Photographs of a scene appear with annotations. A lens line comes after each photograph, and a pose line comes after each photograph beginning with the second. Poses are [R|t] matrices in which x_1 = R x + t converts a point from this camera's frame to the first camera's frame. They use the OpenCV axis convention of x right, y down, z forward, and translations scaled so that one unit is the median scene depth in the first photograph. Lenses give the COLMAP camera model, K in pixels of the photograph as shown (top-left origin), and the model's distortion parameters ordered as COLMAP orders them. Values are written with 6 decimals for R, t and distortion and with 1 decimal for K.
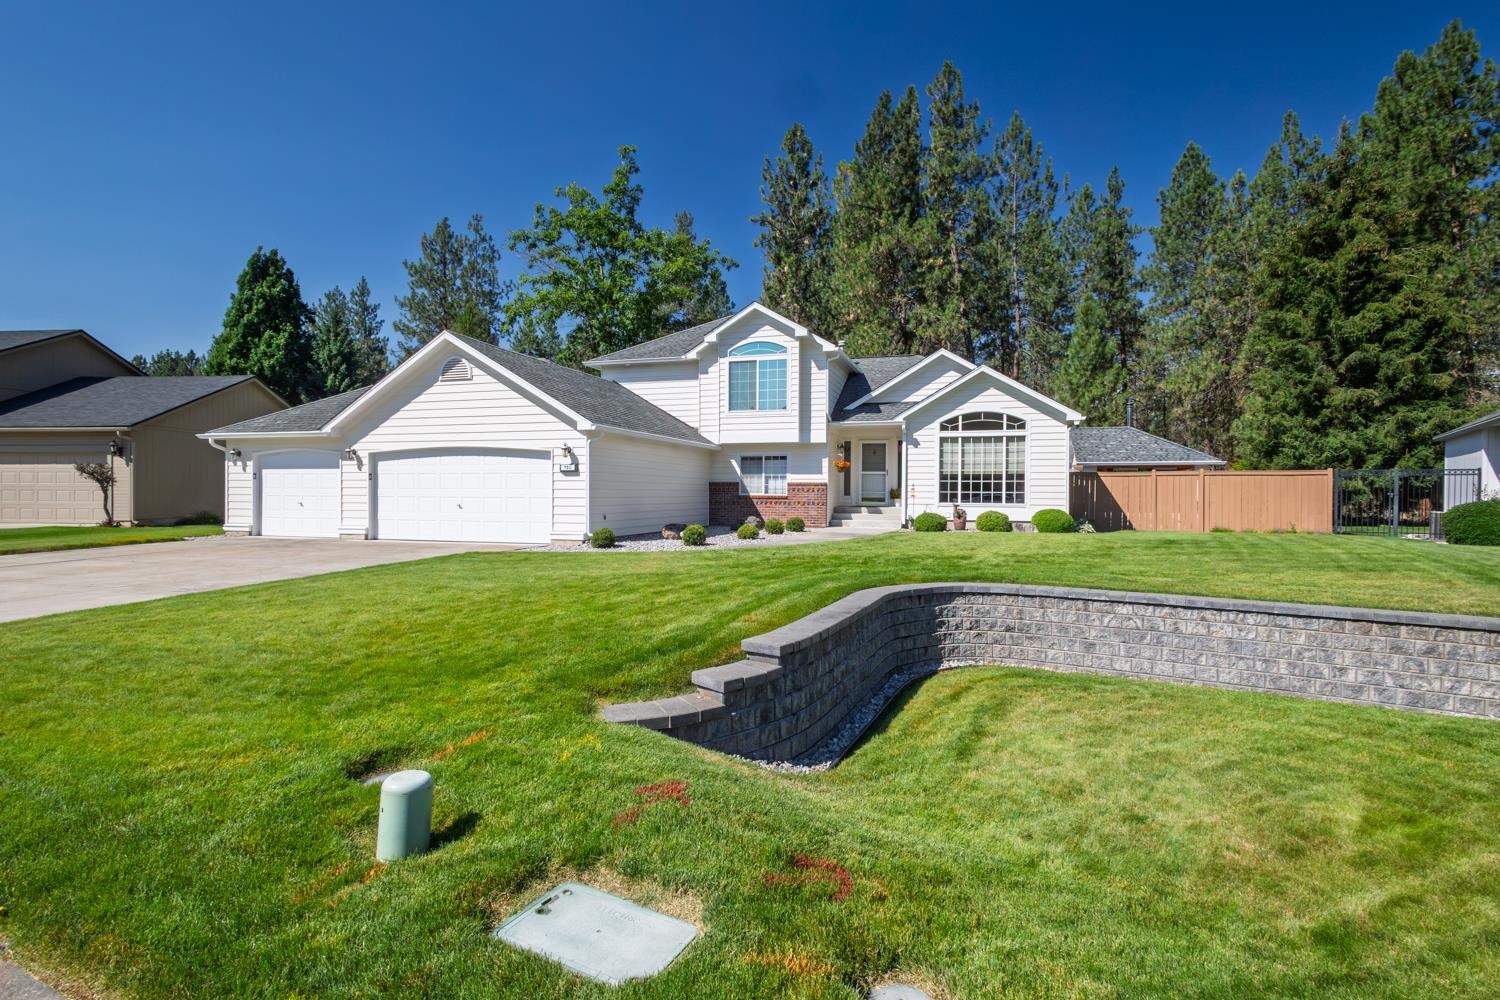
lens RADIAL K [[685.4, 0, 753.0], [0, 685.4, 498.4], [0, 0, 1]] dist [0.014997, 0.000126]
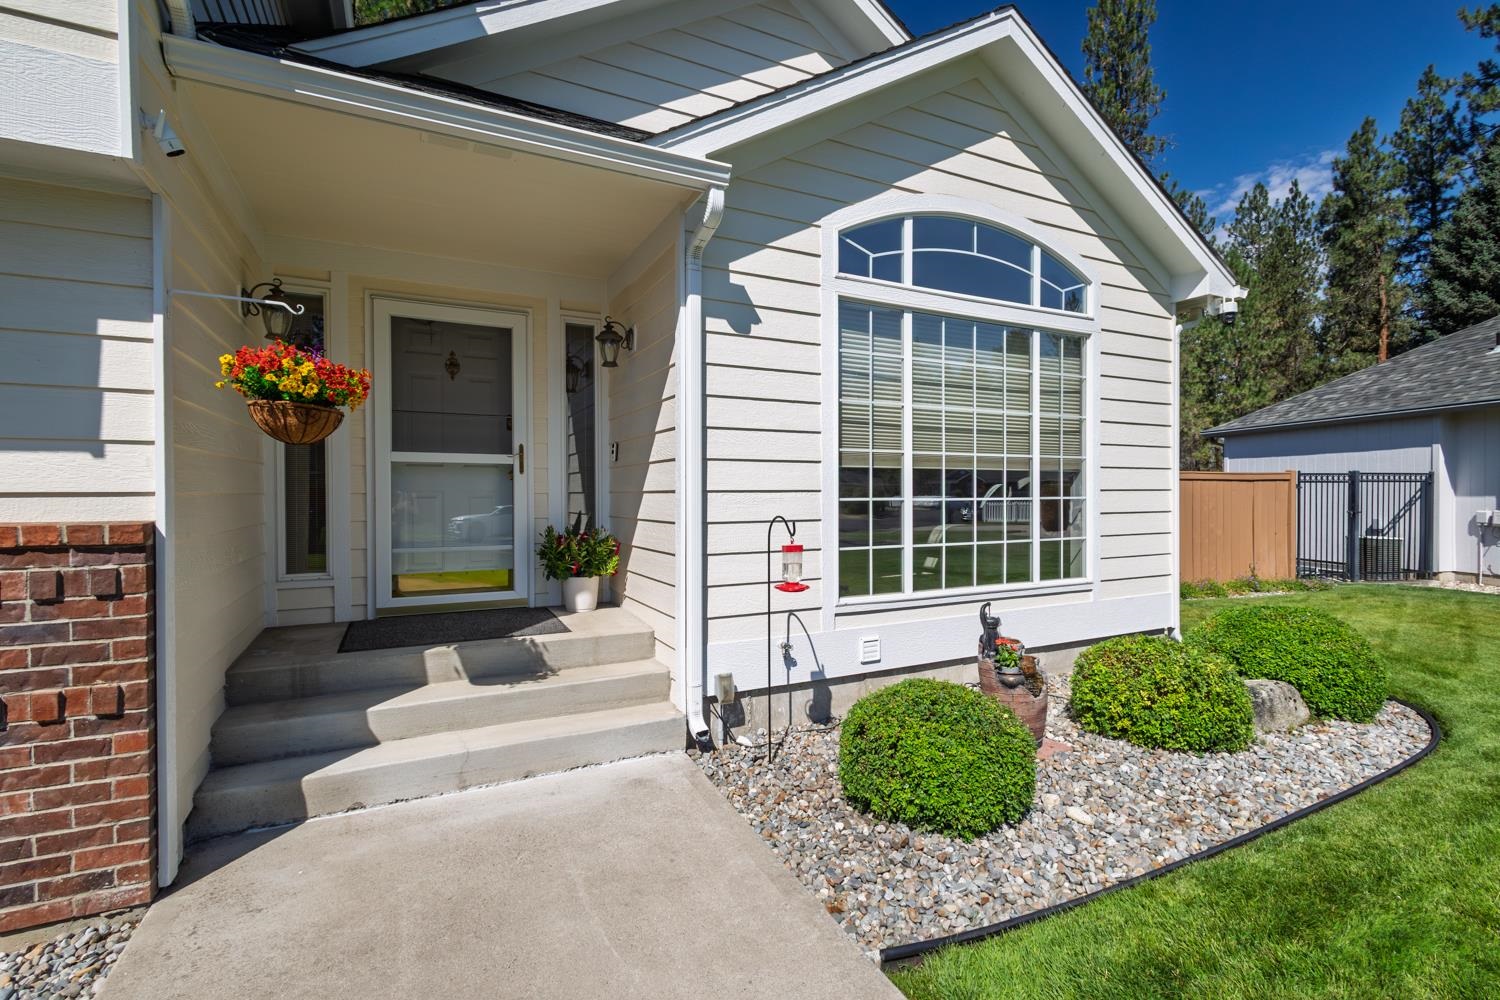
lens RADIAL K [[685.4, 0, 760.9], [0, 685.4, 494.8], [0, 0, 1]] dist [0.014997, 0.000126]
pose [[0.704464, -0.013031, 0.709620, 0.099971], [0.006404, 0.999907, 0.012004, -0.029928], [-0.709711, -0.003912, 0.704482, 0.871028]]
